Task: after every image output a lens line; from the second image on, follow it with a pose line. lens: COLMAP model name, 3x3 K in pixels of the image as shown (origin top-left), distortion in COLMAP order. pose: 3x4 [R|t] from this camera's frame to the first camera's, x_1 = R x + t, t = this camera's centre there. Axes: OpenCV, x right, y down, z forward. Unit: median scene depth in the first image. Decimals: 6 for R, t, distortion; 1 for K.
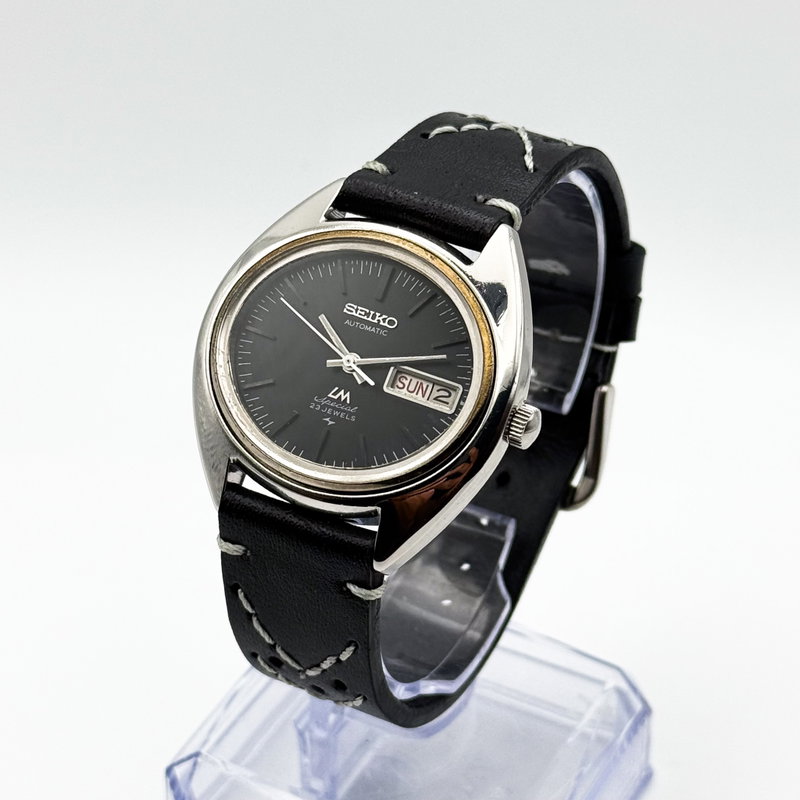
lens RADIAL K [[2465.2, 0, 400.0], [0, 2465.2, 400.0], [0, 0, 1]] dist [-0.032248, -0.531842]
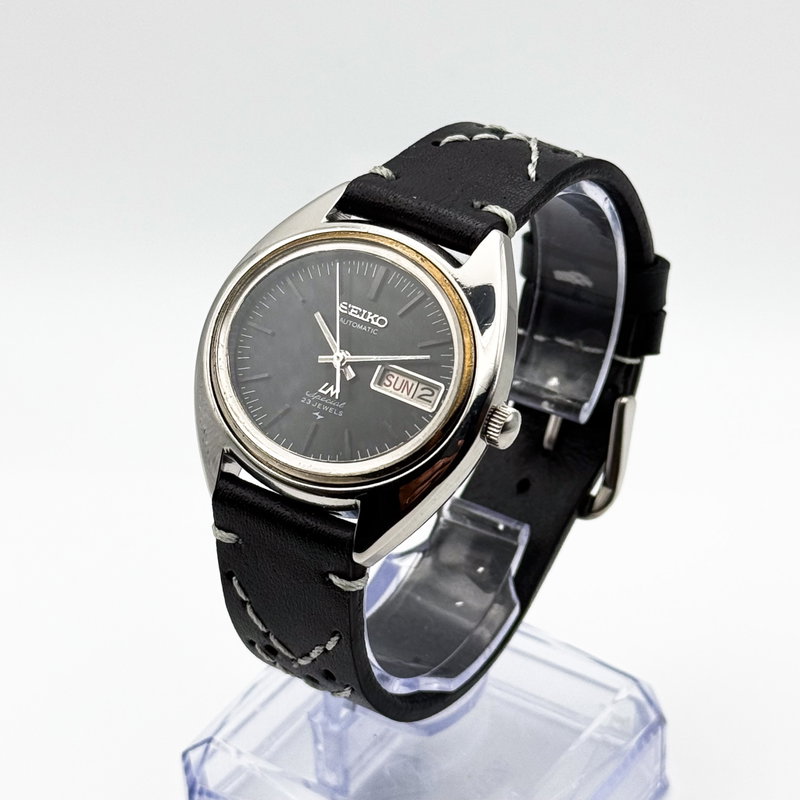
lens RADIAL K [[2465.2, 0, 400.0], [0, 2465.2, 400.0], [0, 0, 1]] dist [-0.032248, -0.531842]
pose [[0.994538, 0.036020, -0.097963, 0.102279], [-0.037556, 0.999198, -0.013880, 0.014585], [0.097385, 0.017484, 0.995093, -0.020141]]
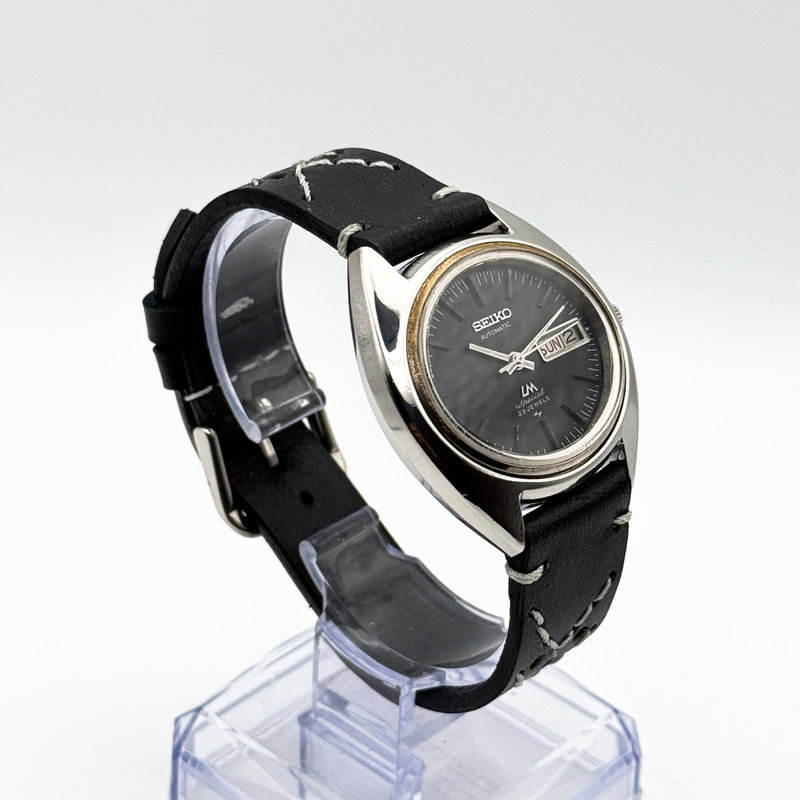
lens RADIAL K [[2465.2, 0, 400.0], [0, 2465.2, 400.0], [0, 0, 1]] dist [-0.032248, -0.531842]
pose [[0.258693, -0.499277, 0.826922, -0.906924], [0.512606, 0.796537, 0.320568, -0.362586], [-0.818726, 0.340957, 0.461991, 0.528827]]
